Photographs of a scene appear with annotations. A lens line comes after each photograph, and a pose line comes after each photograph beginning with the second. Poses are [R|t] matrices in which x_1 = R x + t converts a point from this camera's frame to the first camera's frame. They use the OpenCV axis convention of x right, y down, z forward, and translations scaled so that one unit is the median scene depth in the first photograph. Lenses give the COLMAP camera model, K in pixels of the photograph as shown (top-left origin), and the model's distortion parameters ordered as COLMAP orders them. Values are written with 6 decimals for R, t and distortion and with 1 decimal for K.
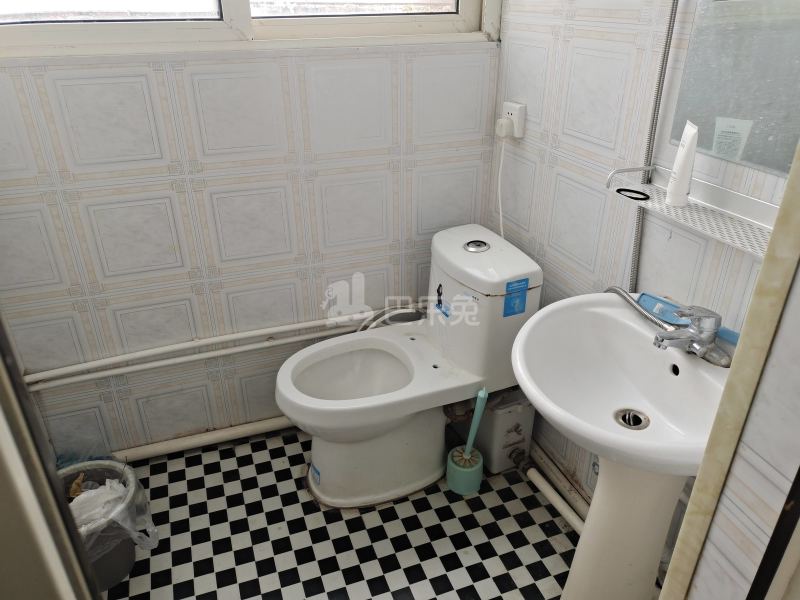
lens RADIAL K [[595.2, 0, 400.0], [0, 595.2, 300.0], [0, 0, 1]] dist [0.095712, -0.165767]
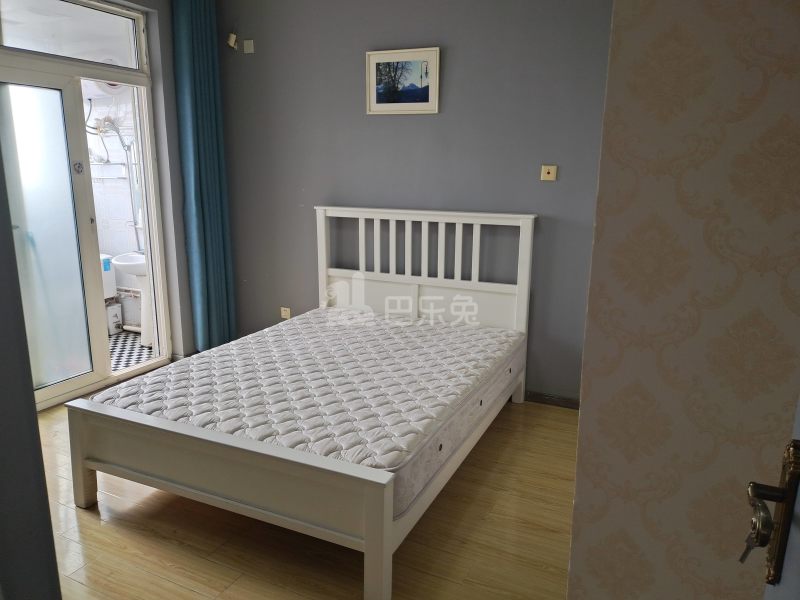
lens RADIAL K [[595.2, 0, 400.0], [0, 595.2, 300.0], [0, 0, 1]] dist [0.095712, -0.165767]
pose [[0.711854, -0.144406, 0.687322, -0.876355], [0.313272, 0.941172, -0.126714, 0.994991], [-0.628589, 0.305520, 0.715215, -2.119238]]
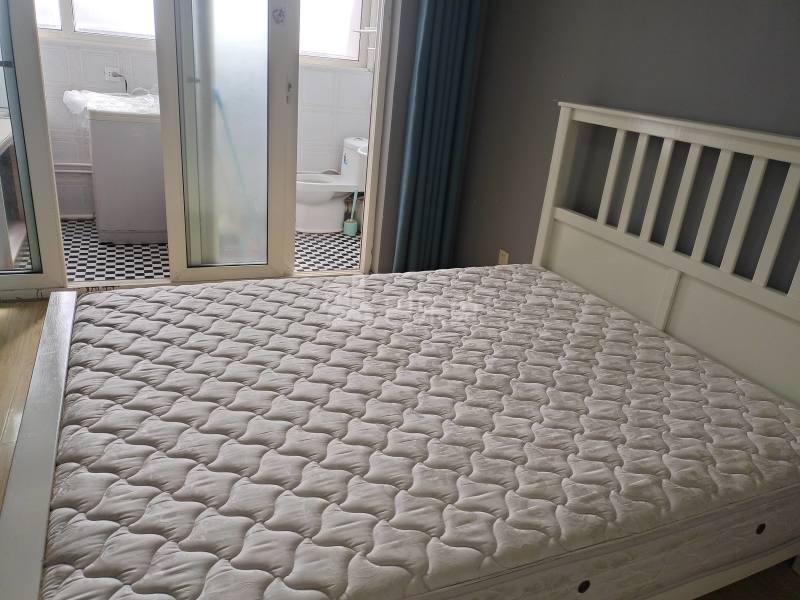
lens RADIAL K [[600.8, 0, 400.0], [0, 600.8, 300.0], [0, 0, 1]] dist [0.002128, -0.002380]
pose [[0.993170, 0.065627, 0.096475, 0.094820], [-0.056374, 0.993814, -0.095690, 0.874381], [-0.102158, 0.089598, 0.990725, -1.670817]]
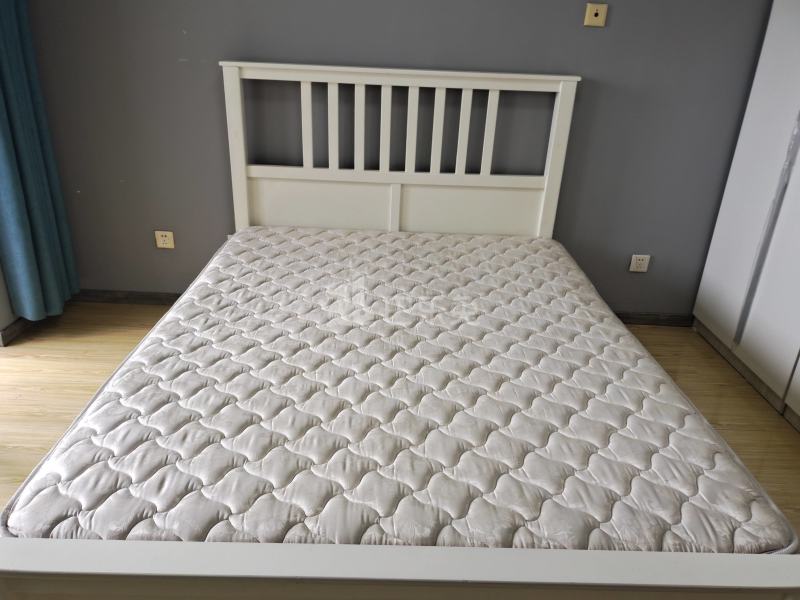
lens RADIAL K [[595.2, 0, 400.0], [0, 595.2, 300.0], [0, 0, 1]] dist [0.095712, -0.165767]
pose [[0.331793, -0.359164, 0.872304, -0.745225], [0.396014, 0.892293, 0.216764, 0.597101], [-0.856204, 0.273524, 0.438291, -1.145019]]
